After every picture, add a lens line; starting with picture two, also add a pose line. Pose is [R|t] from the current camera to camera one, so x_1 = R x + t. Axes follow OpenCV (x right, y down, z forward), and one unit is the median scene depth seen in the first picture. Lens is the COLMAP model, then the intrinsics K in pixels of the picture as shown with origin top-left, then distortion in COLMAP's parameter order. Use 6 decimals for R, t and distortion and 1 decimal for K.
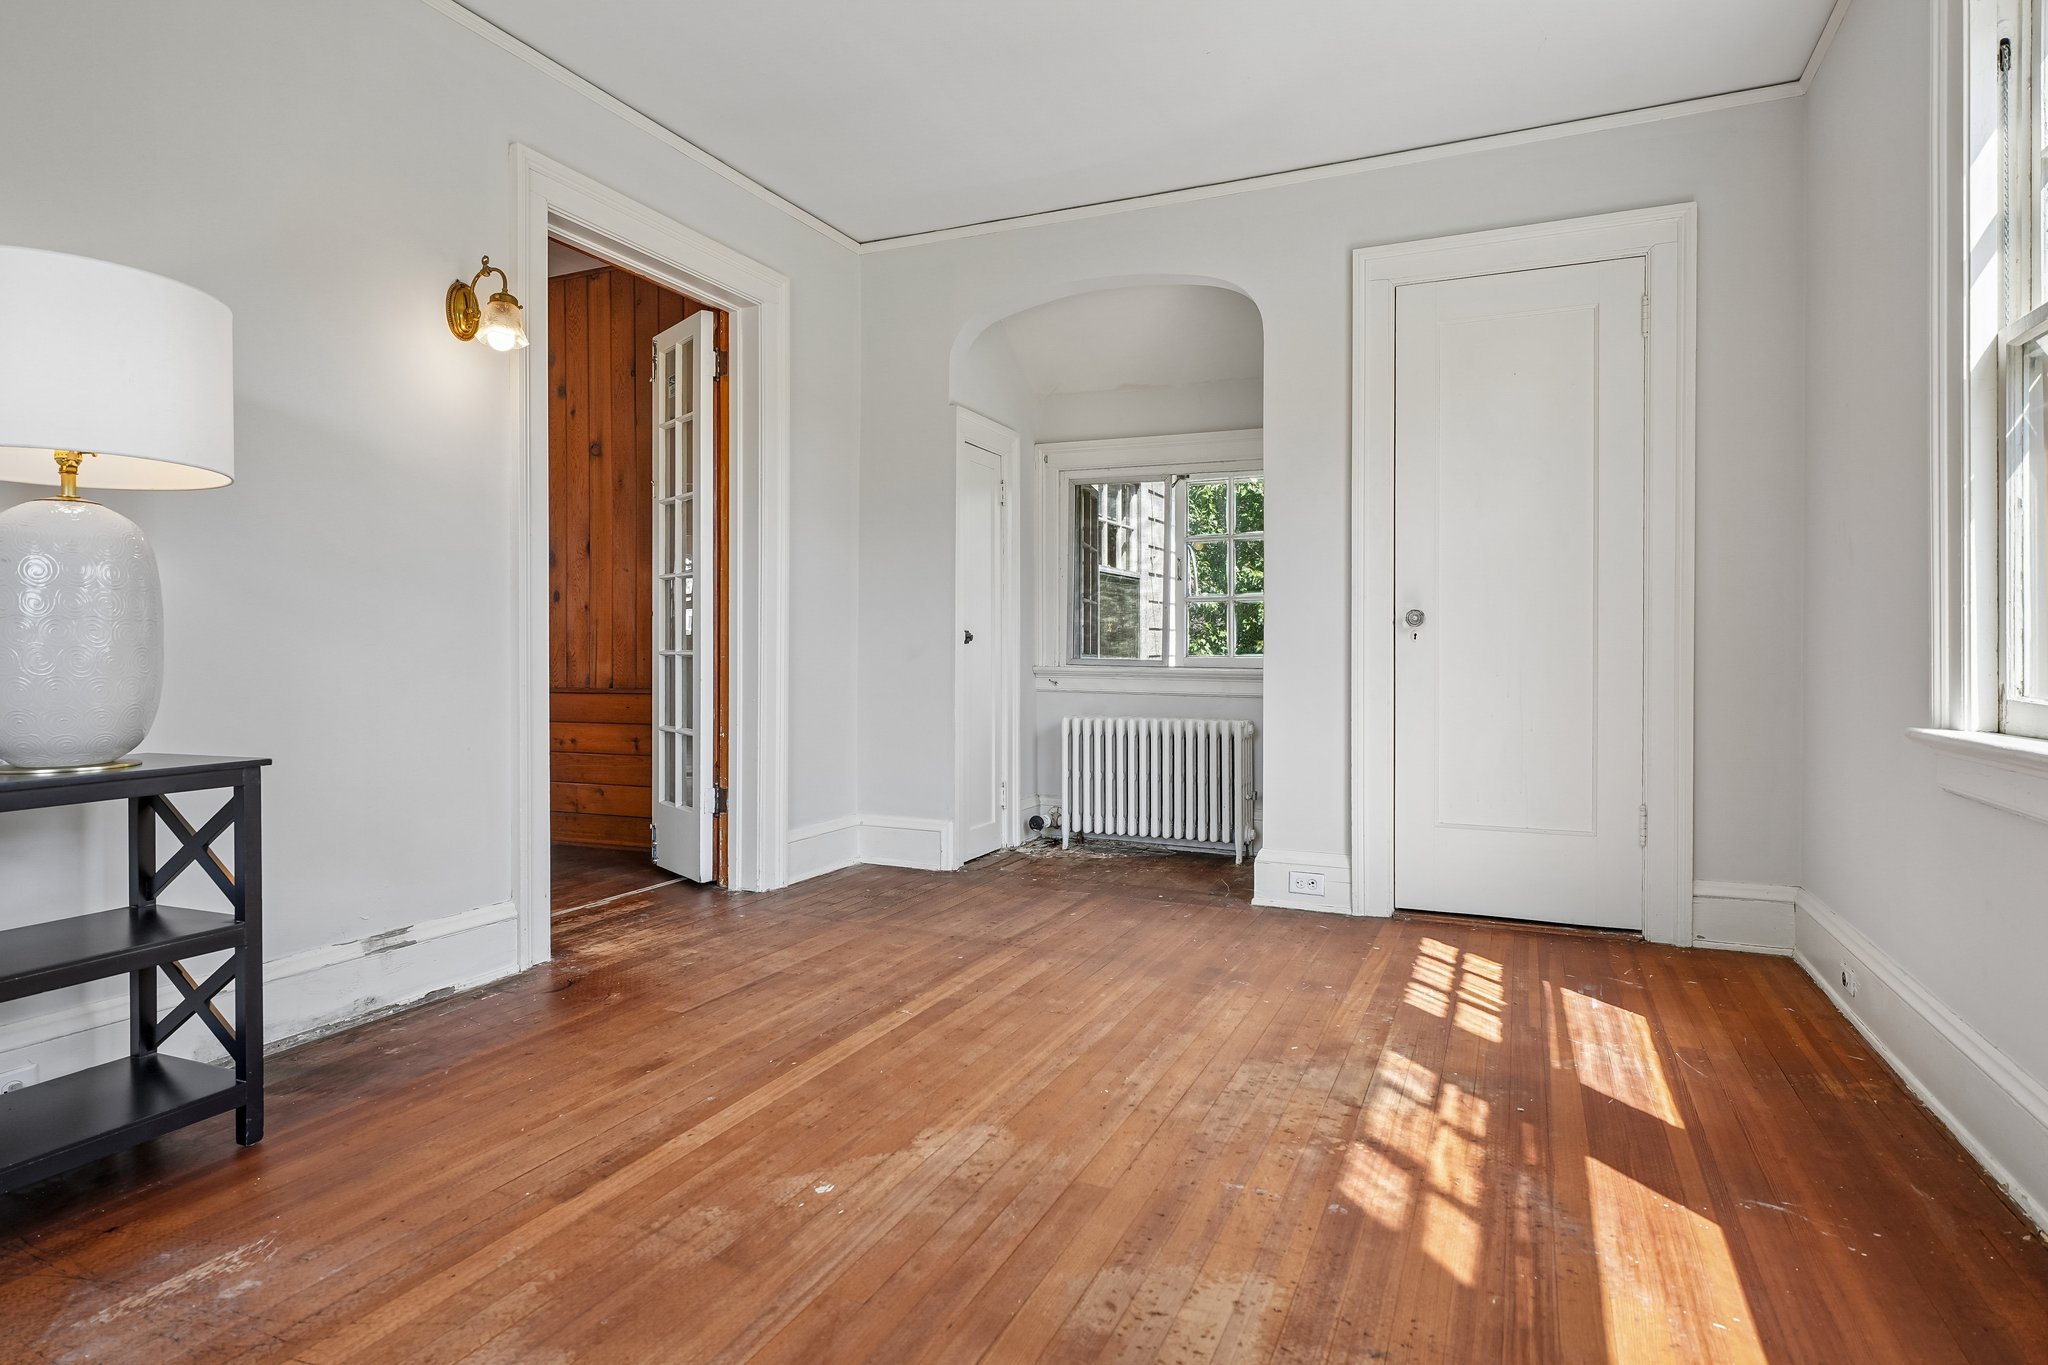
lens RADIAL K [[1103.6, 0, 1023.6], [0, 1103.6, 657.8], [0, 0, 1]] dist [-0.000577, -0.000008]
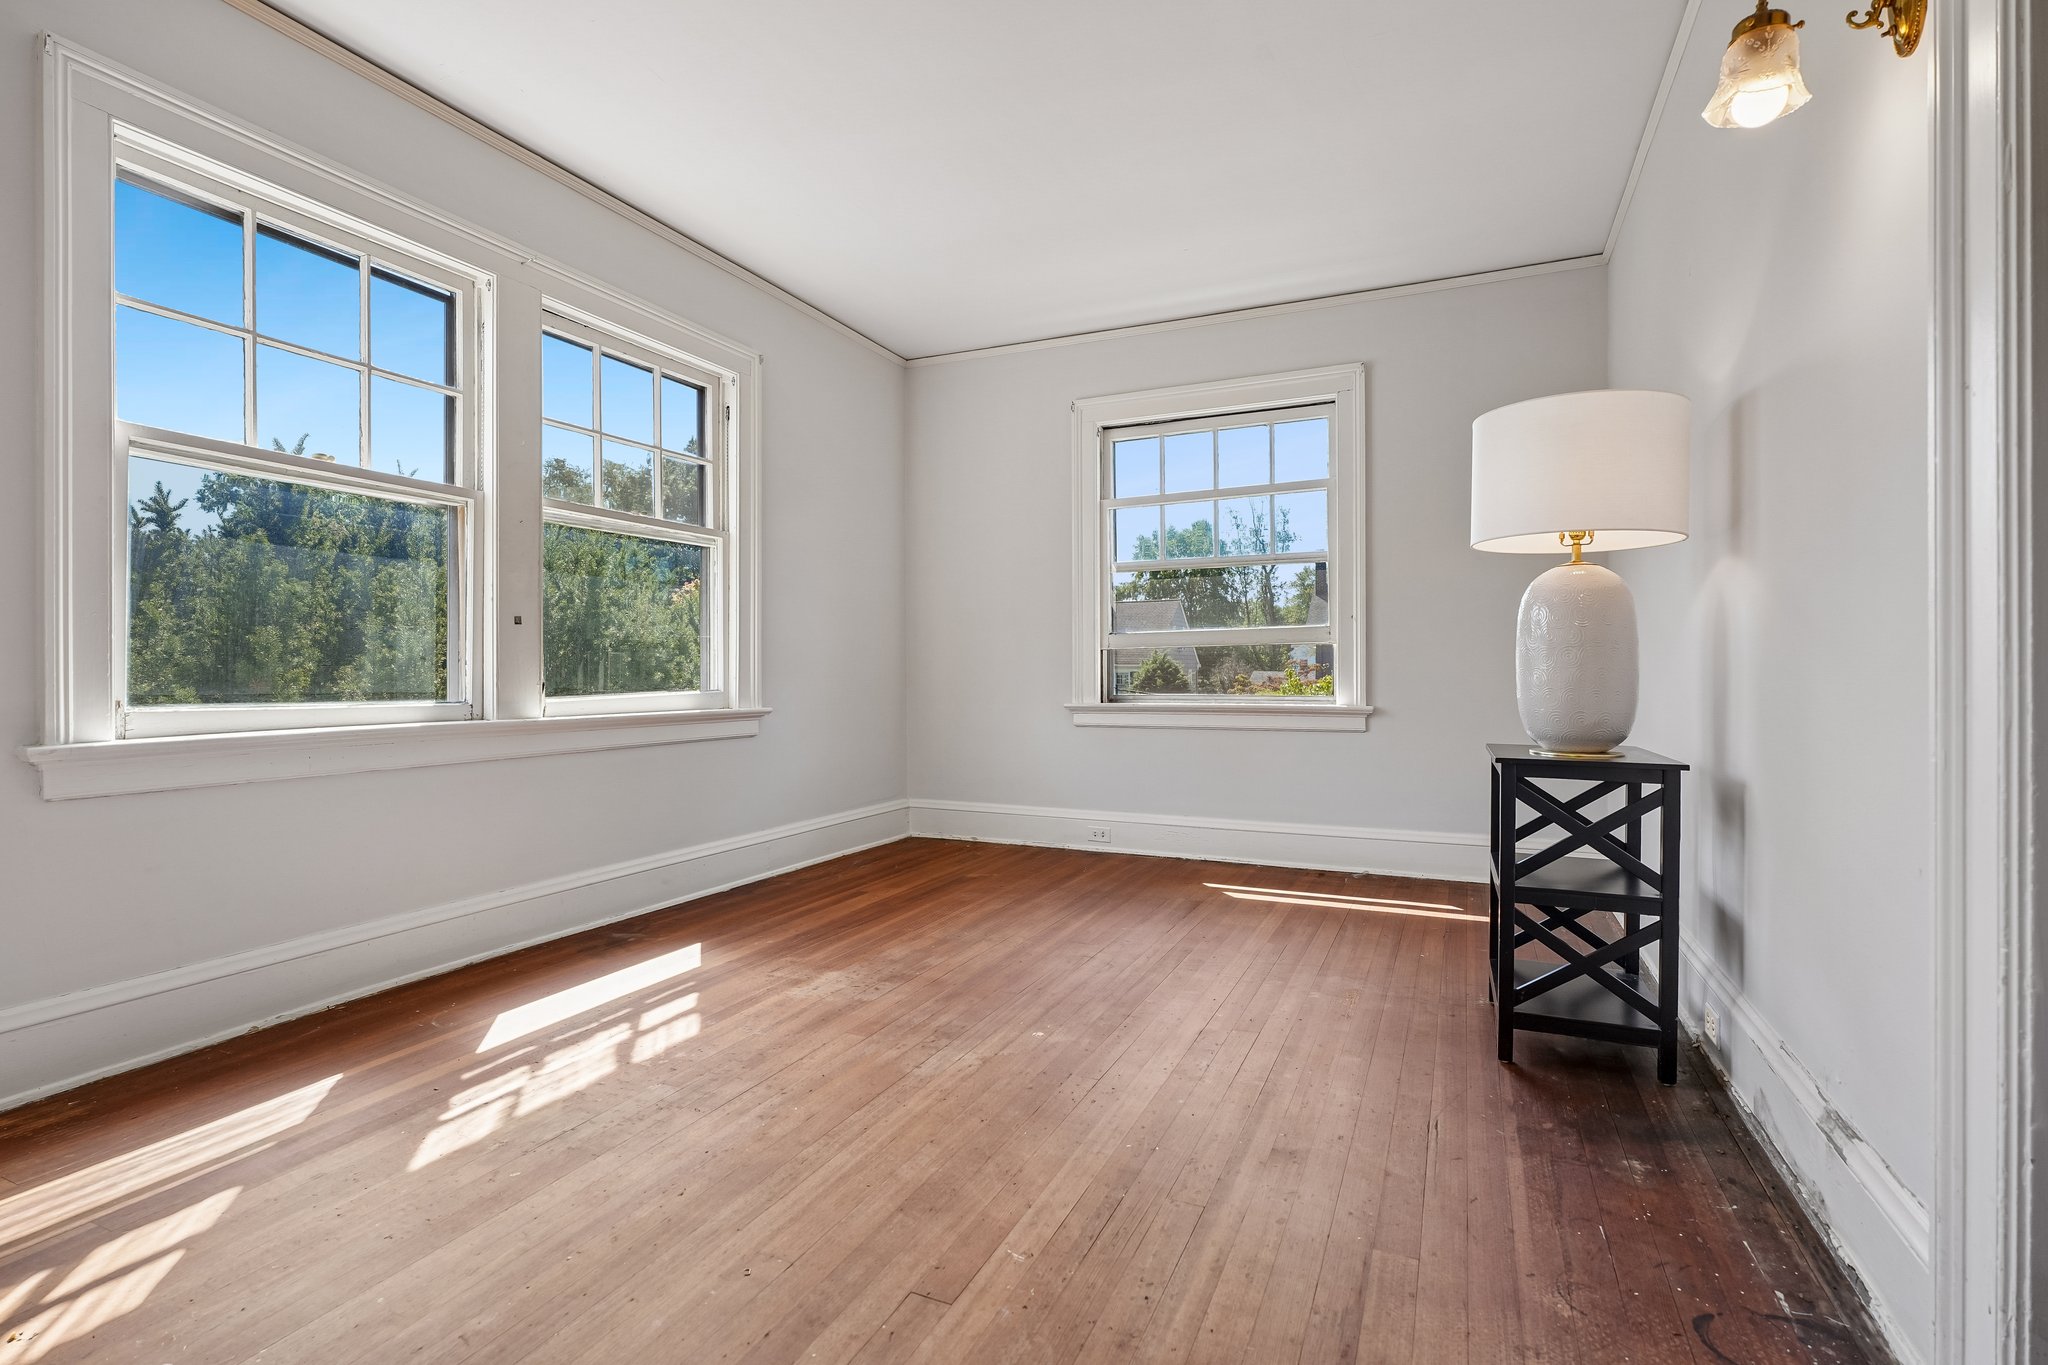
lens RADIAL K [[956.3, 0, 1034.5], [0, 956.3, 660.7], [0, 0, 1]] dist [0.000656, 0.000509]
pose [[-0.999970, 0.005483, -0.005513, -0.154456], [0.005481, 0.999985, 0.000510, -0.020102], [0.005515, 0.000480, -0.999985, 2.058560]]
